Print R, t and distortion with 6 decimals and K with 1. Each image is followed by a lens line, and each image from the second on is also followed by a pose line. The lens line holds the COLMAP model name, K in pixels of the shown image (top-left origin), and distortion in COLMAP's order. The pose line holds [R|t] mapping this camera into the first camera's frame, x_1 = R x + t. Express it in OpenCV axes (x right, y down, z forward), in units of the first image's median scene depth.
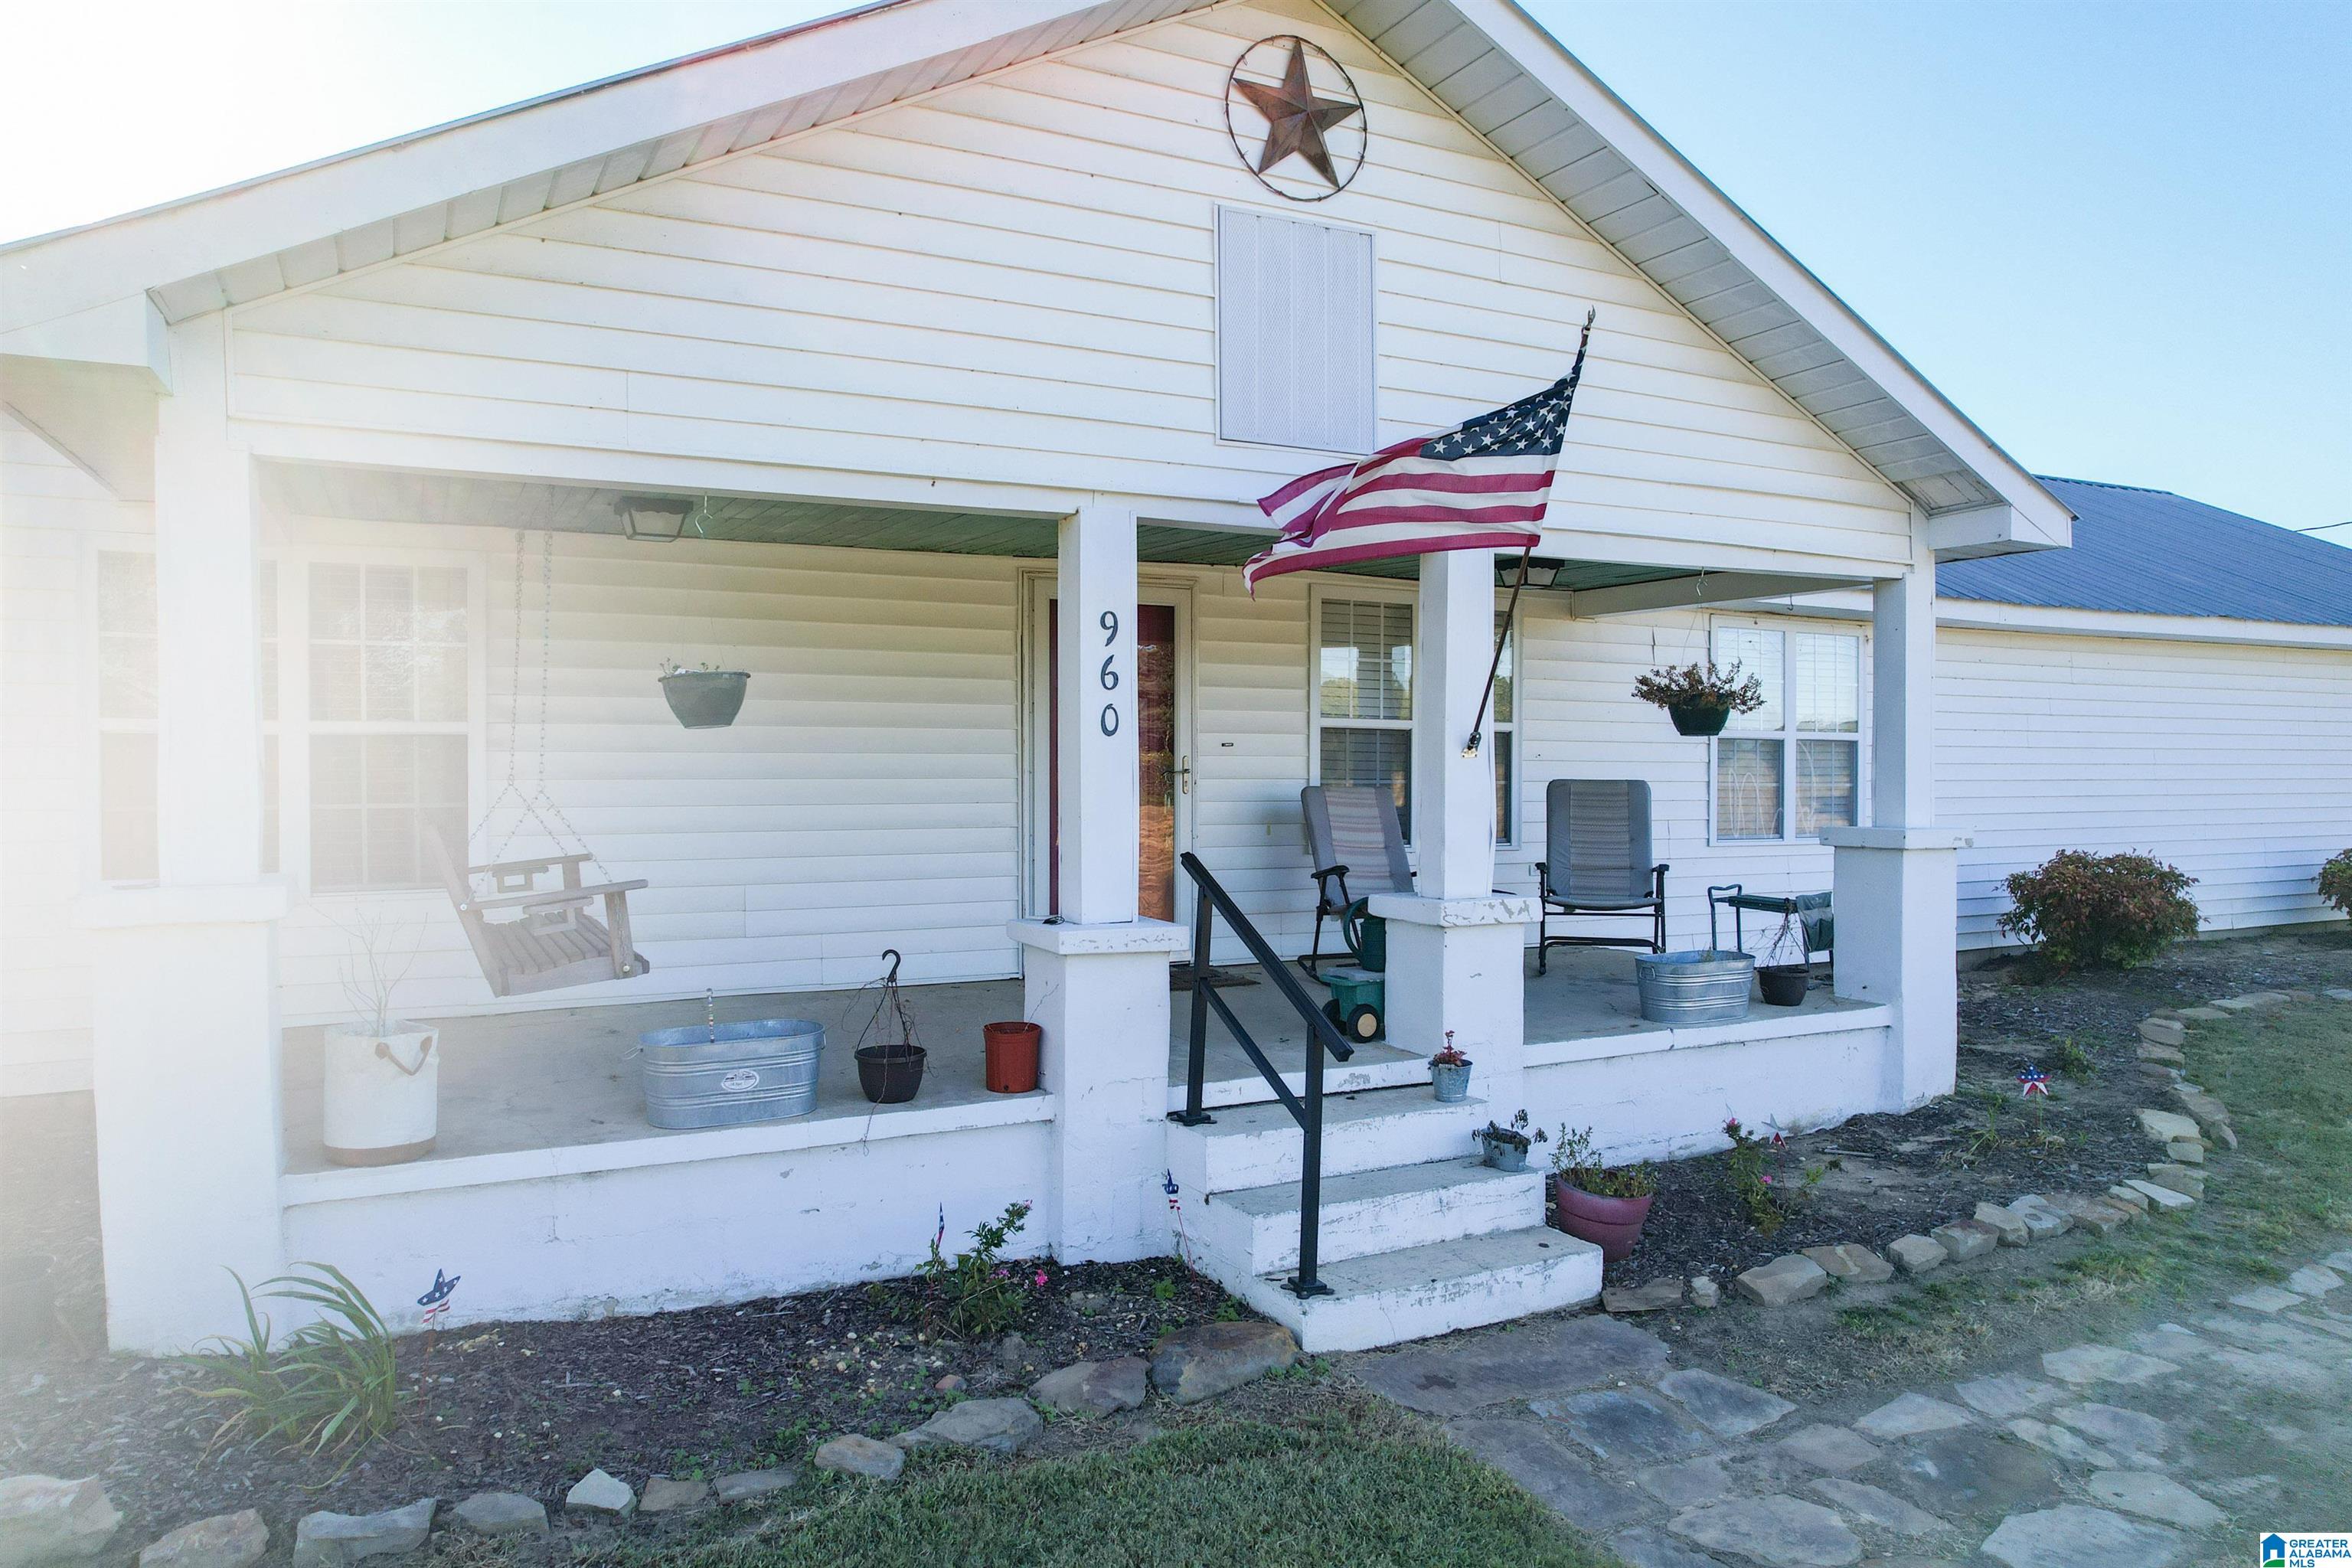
lens RADIAL K [[1551.8, 0, 1176.0], [0, 1551.8, 784.0], [0, 0, 1]] dist [-0.005654, -0.001090]
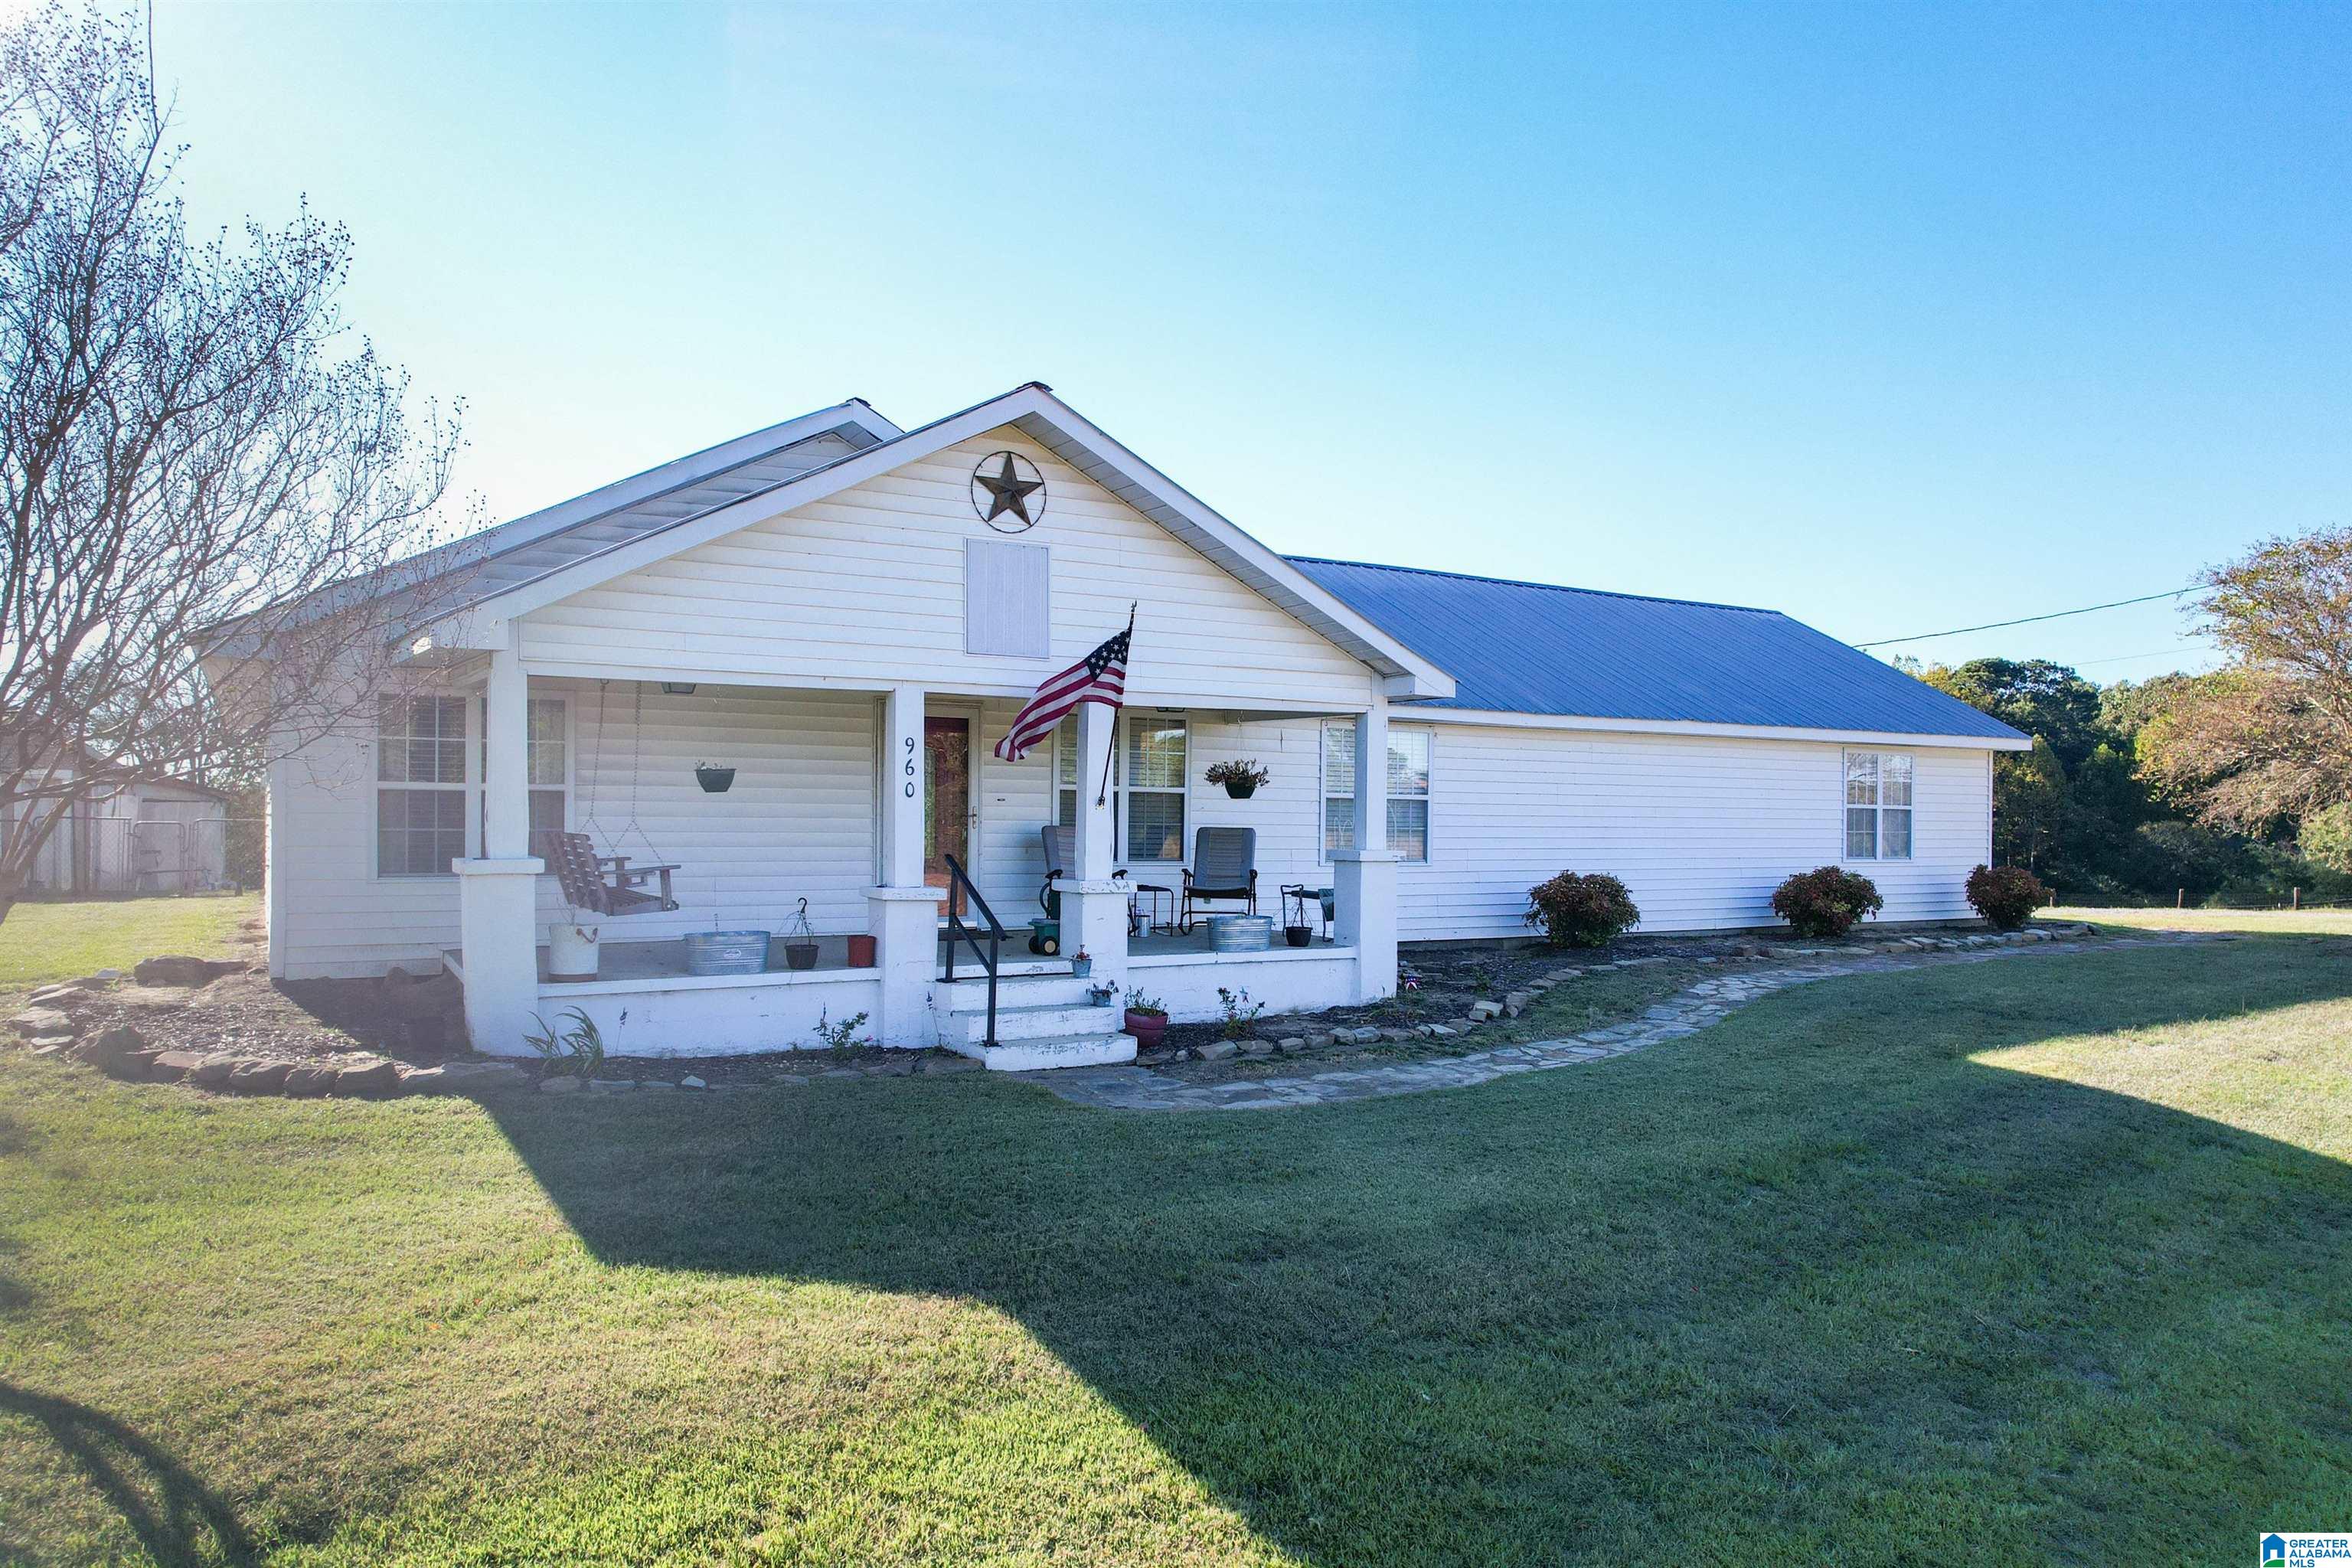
lens RADIAL K [[1482.3, 0, 1178.9], [0, 1482.3, 833.2], [0, 0, 1]] dist [0.003080, 0.000302]
pose [[0.997168, 0.007345, 0.074850, 0.156718], [-0.007438, 0.999972, 0.000956, 0.011778], [-0.074841, -0.001510, 0.997194, -0.937896]]
